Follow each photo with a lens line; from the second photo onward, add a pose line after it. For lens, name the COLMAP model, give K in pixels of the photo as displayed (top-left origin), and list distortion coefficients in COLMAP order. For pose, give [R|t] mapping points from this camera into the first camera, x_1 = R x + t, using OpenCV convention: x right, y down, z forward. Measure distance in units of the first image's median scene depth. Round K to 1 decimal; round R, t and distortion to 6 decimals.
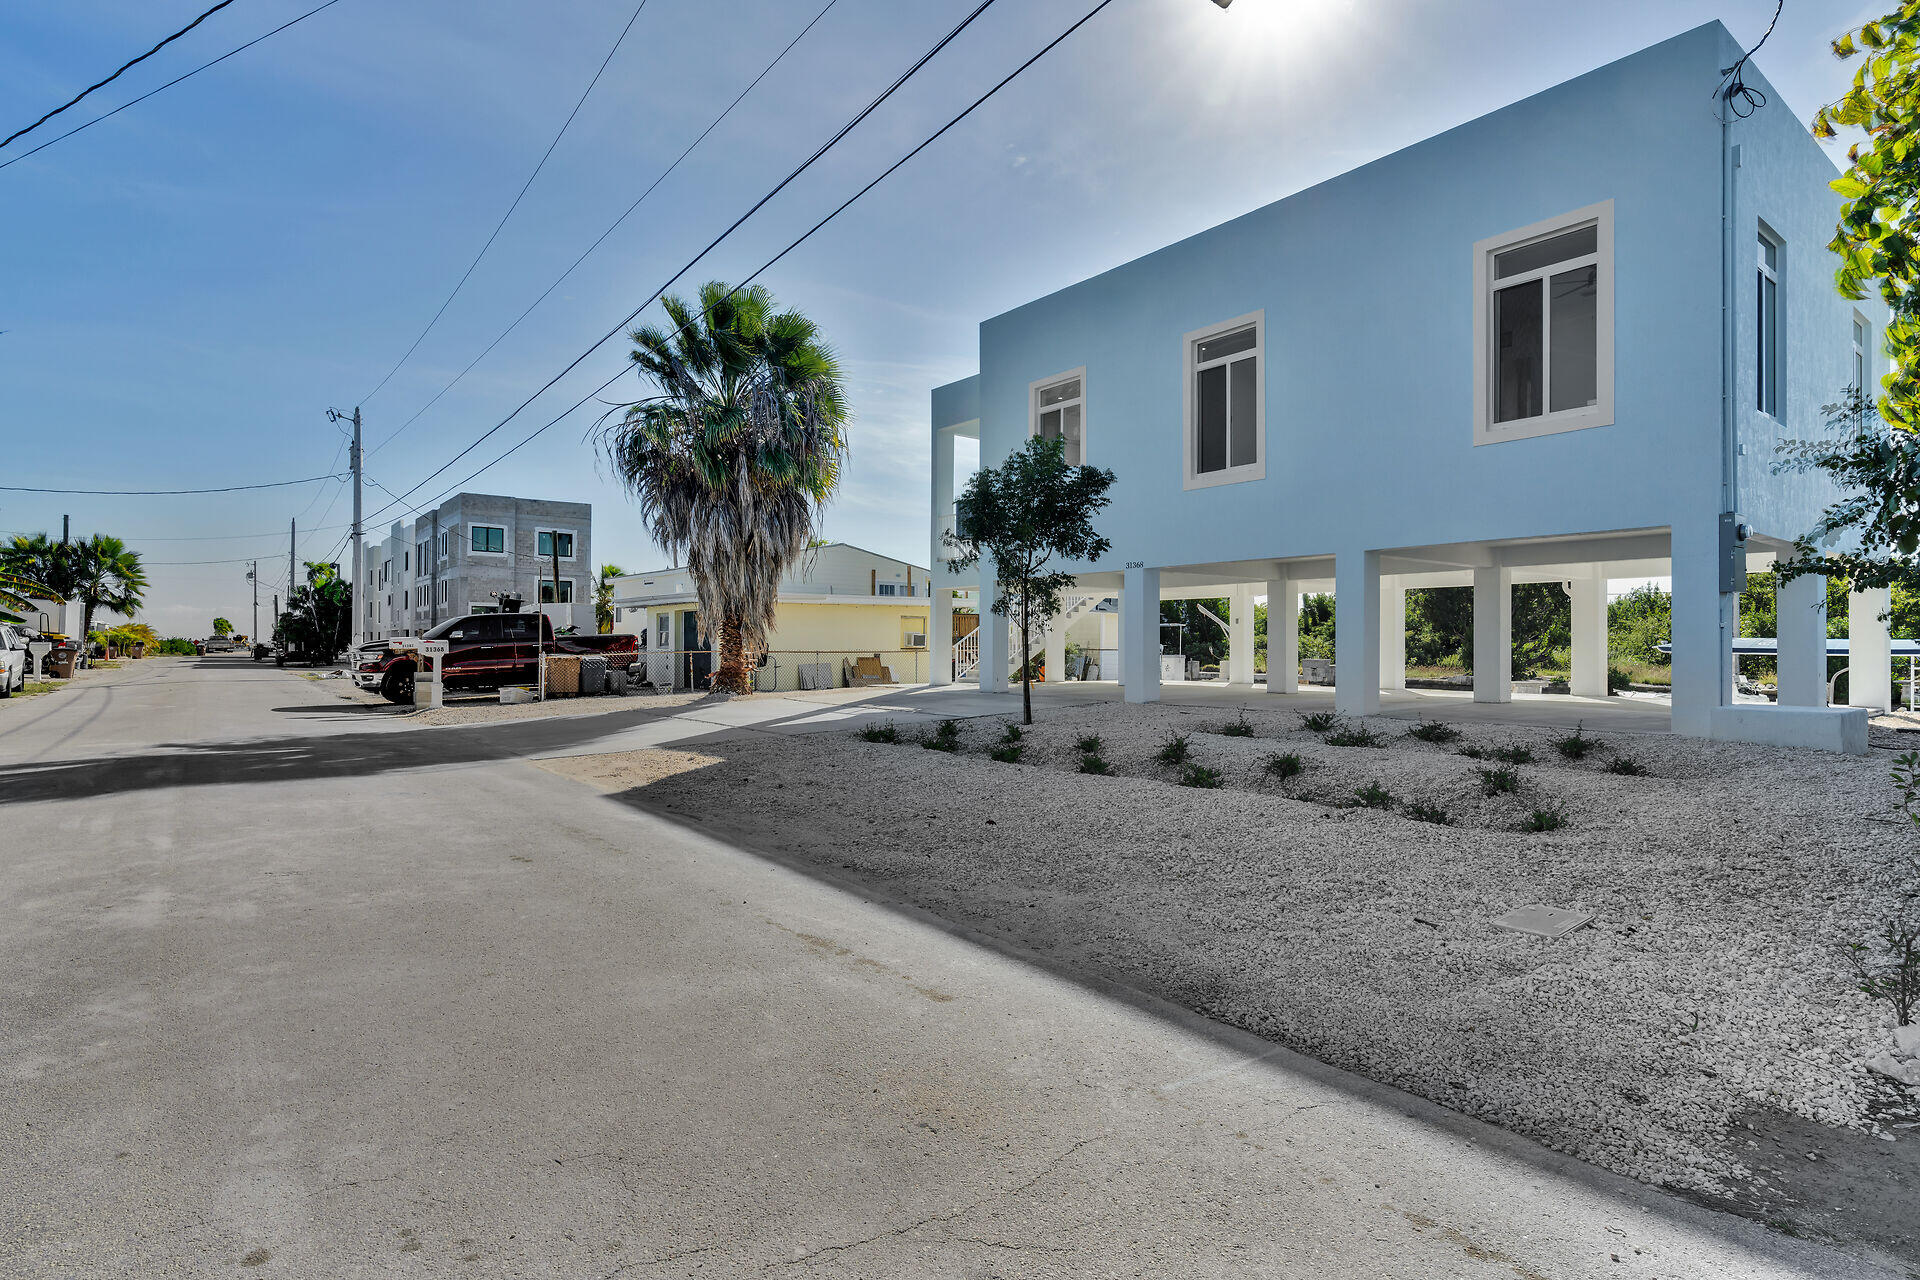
lens RADIAL K [[911.0, 0, 960.0], [0, 911.0, 640.0], [0, 0, 1]] dist [-0.008456, 0.000079]
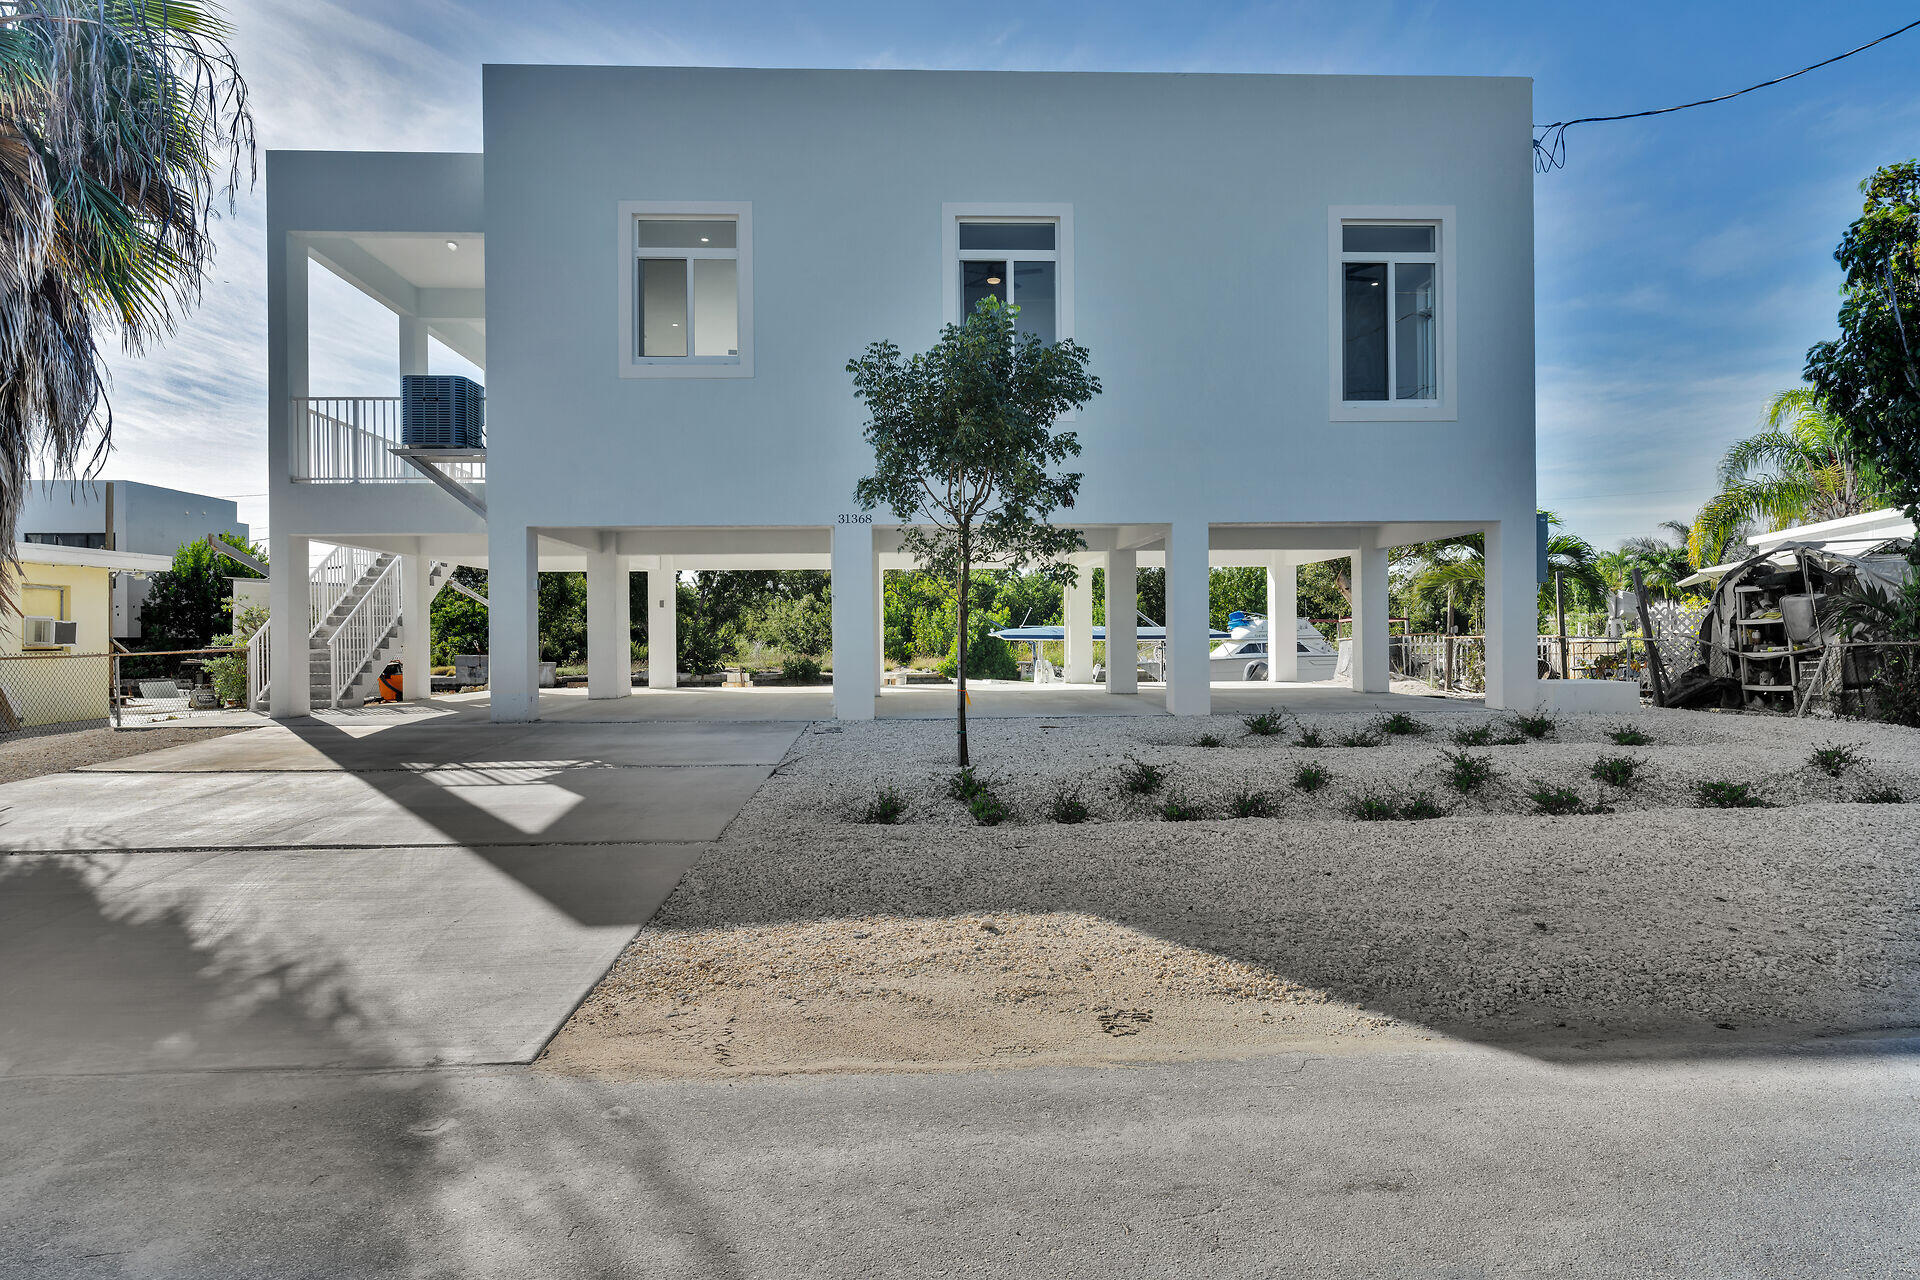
lens RADIAL K [[1035.7, 0, 960.0], [0, 1035.7, 640.0], [0, 0, 1]] dist [0.012805, 0.000163]
pose [[0.600633, -0.012368, 0.799429, -0.482854], [0.005982, 0.999922, 0.010975, 0.001568], [-0.799502, -0.001810, 0.600660, 0.586126]]
